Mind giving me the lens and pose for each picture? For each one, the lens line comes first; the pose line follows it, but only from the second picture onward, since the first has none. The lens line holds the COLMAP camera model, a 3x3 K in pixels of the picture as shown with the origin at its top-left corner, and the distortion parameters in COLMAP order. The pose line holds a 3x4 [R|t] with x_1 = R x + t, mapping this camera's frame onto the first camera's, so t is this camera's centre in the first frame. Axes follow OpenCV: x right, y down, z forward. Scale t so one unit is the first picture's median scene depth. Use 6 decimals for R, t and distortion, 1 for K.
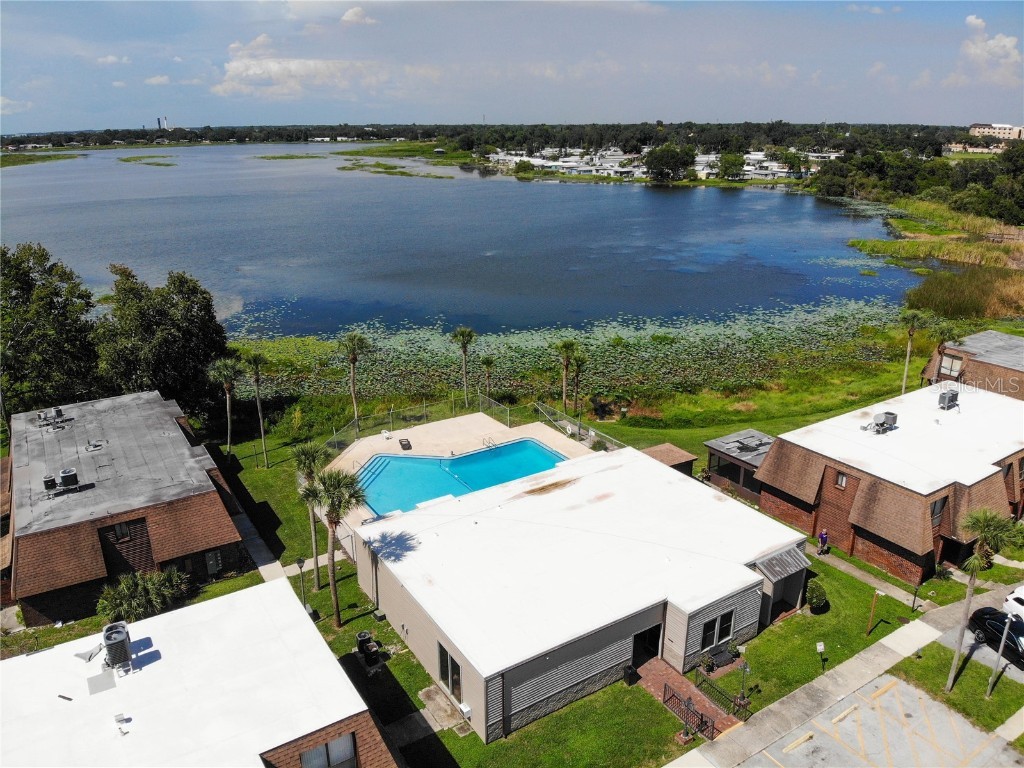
lens RADIAL K [[762.6, 0, 520.1], [0, 762.6, 384.9], [0, 0, 1]] dist [0.078494, -0.212152]
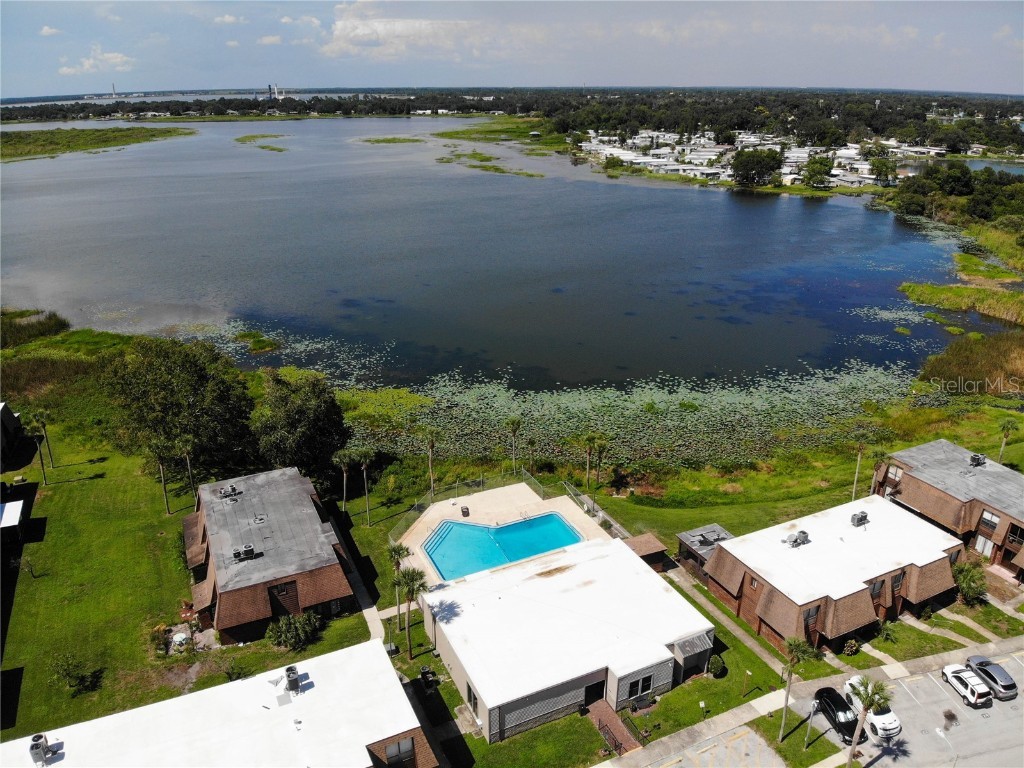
lens RADIAL K [[762.6, 0, 520.1], [0, 762.6, 384.9], [0, 0, 1]] dist [0.078494, -0.212152]
pose [[0.992295, 0.049081, -0.113758, 0.093118], [-0.043941, 0.997916, 0.047259, -0.218952], [0.115840, -0.041896, 0.992384, -0.347567]]
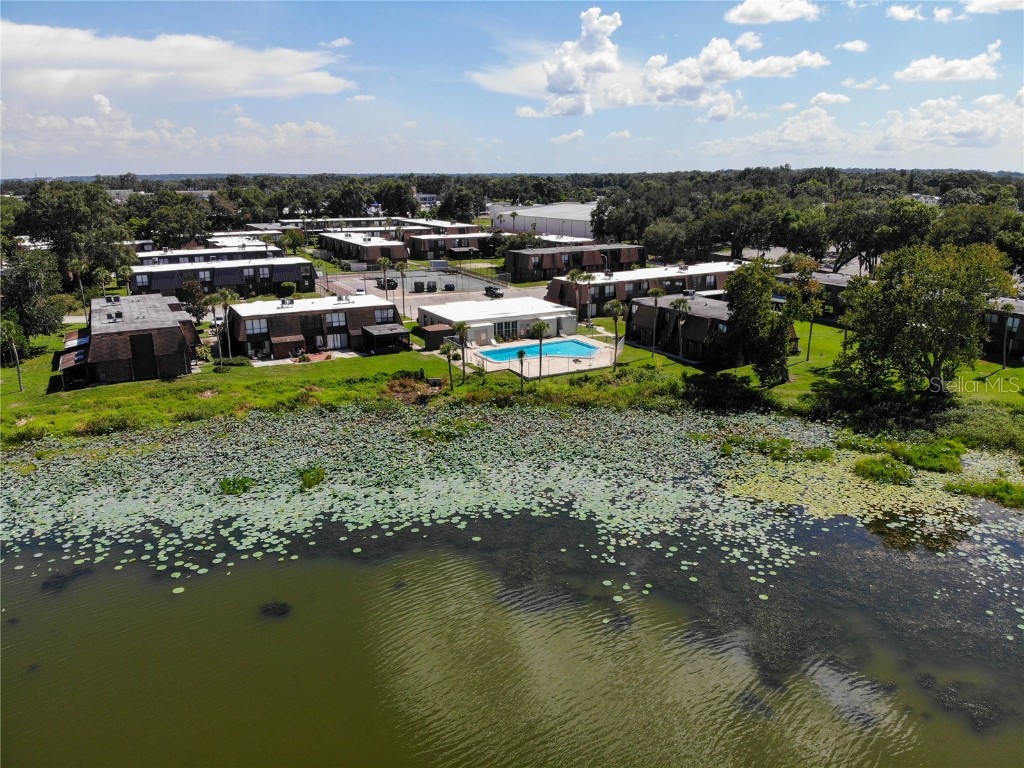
lens RADIAL K [[762.6, 0, 520.1], [0, 762.6, 384.9], [0, 0, 1]] dist [0.078494, -0.212152]
pose [[-0.996784, -0.008607, 0.079672, -0.152951], [0.037203, 0.830876, 0.555212, -0.742798], [-0.070976, 0.556390, -0.827884, 2.304878]]
